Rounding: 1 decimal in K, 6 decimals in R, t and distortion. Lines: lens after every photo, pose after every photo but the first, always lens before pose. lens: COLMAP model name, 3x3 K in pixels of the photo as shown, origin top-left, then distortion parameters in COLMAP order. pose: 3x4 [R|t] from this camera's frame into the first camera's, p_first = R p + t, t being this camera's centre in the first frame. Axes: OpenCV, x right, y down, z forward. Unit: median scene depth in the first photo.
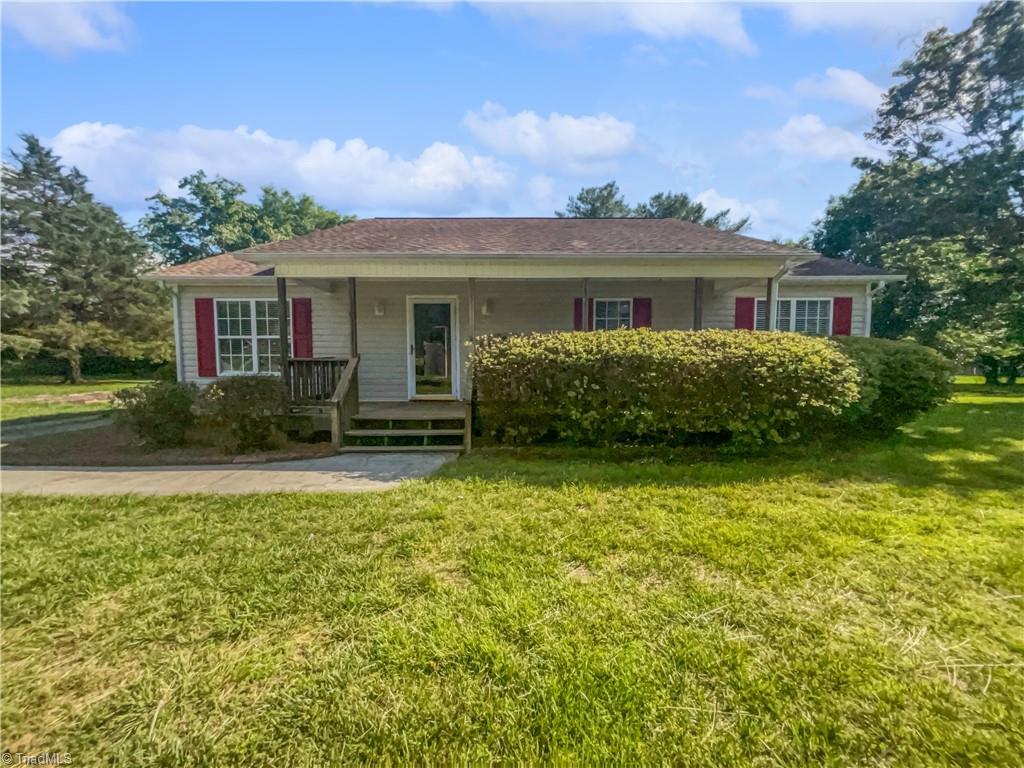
lens RADIAL K [[428.5, 0, 515.8], [0, 428.5, 388.3], [0, 0, 1]] dist [0.002366, -0.000649]
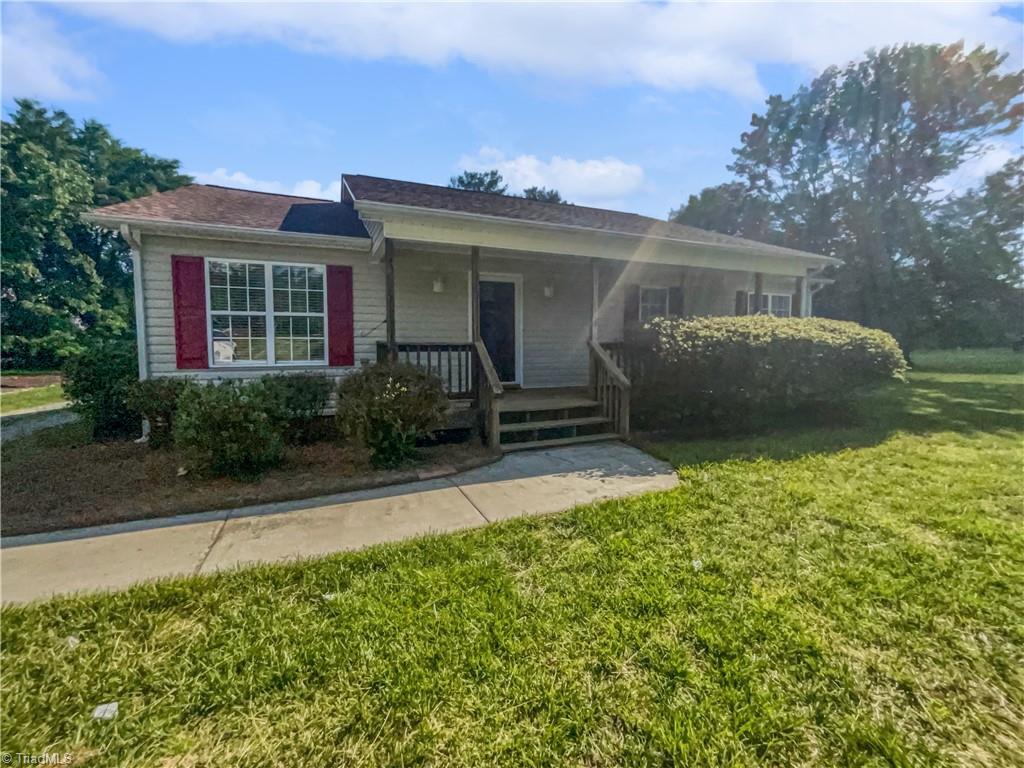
lens RADIAL K [[428.5, 0, 513.4], [0, 428.5, 377.0], [0, 0, 1]] dist [0.002366, -0.000649]
pose [[0.919017, -0.032468, 0.392879, -0.520197], [0.029115, 0.999471, 0.014491, -0.008775], [-0.393142, -0.001879, 0.919476, 0.152055]]
